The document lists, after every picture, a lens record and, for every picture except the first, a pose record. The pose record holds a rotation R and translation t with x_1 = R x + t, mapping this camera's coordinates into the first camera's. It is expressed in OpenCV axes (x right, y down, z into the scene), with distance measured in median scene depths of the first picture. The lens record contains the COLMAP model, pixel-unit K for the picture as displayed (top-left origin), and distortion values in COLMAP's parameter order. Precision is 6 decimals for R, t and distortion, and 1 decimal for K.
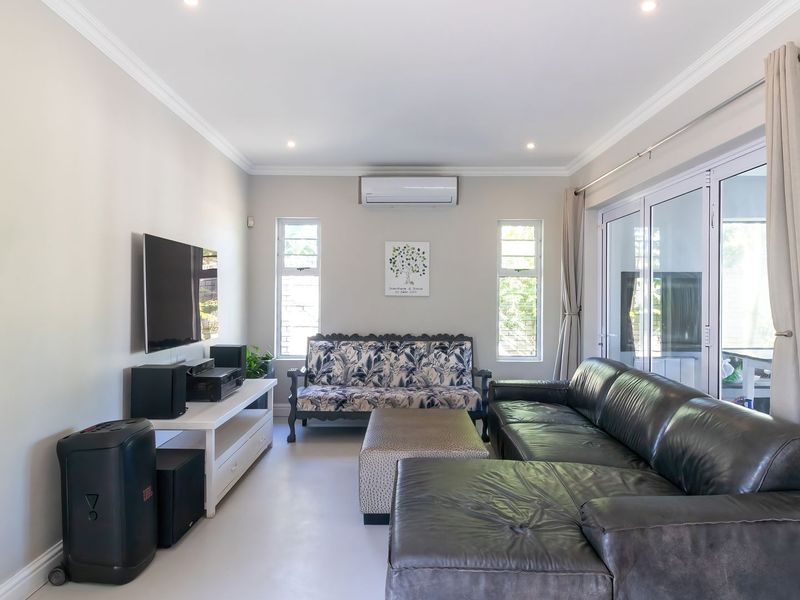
lens RADIAL K [[552.9, 0, 401.1], [0, 552.9, 298.6], [0, 0, 1]] dist [-0.000005, -0.004161]
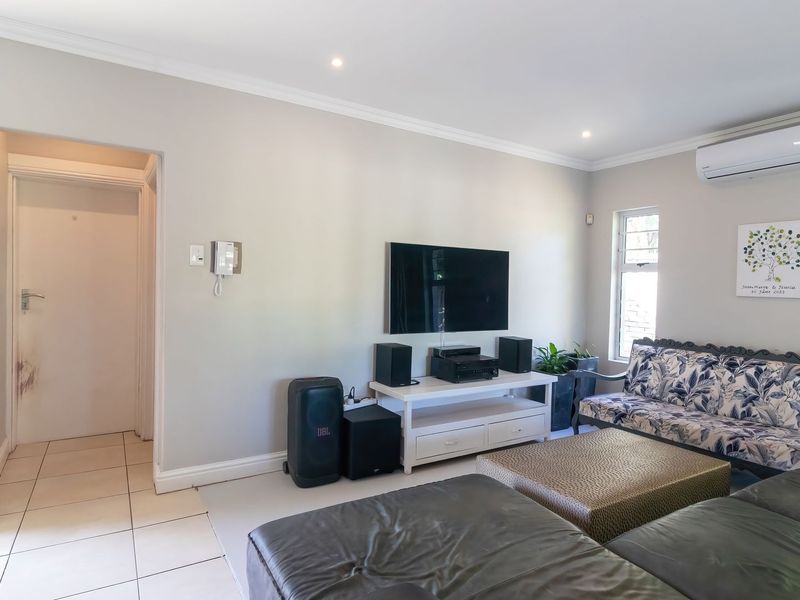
lens RADIAL K [[493.4, 0, 400.2], [0, 493.4, 298.3], [0, 0, 1]] dist [0.005001, 0.001607]
pose [[0.506557, 0.026499, -0.861799, 0.341739], [-0.024867, 0.999561, 0.016118, -0.001966], [0.861848, 0.013266, 0.506993, 0.265428]]
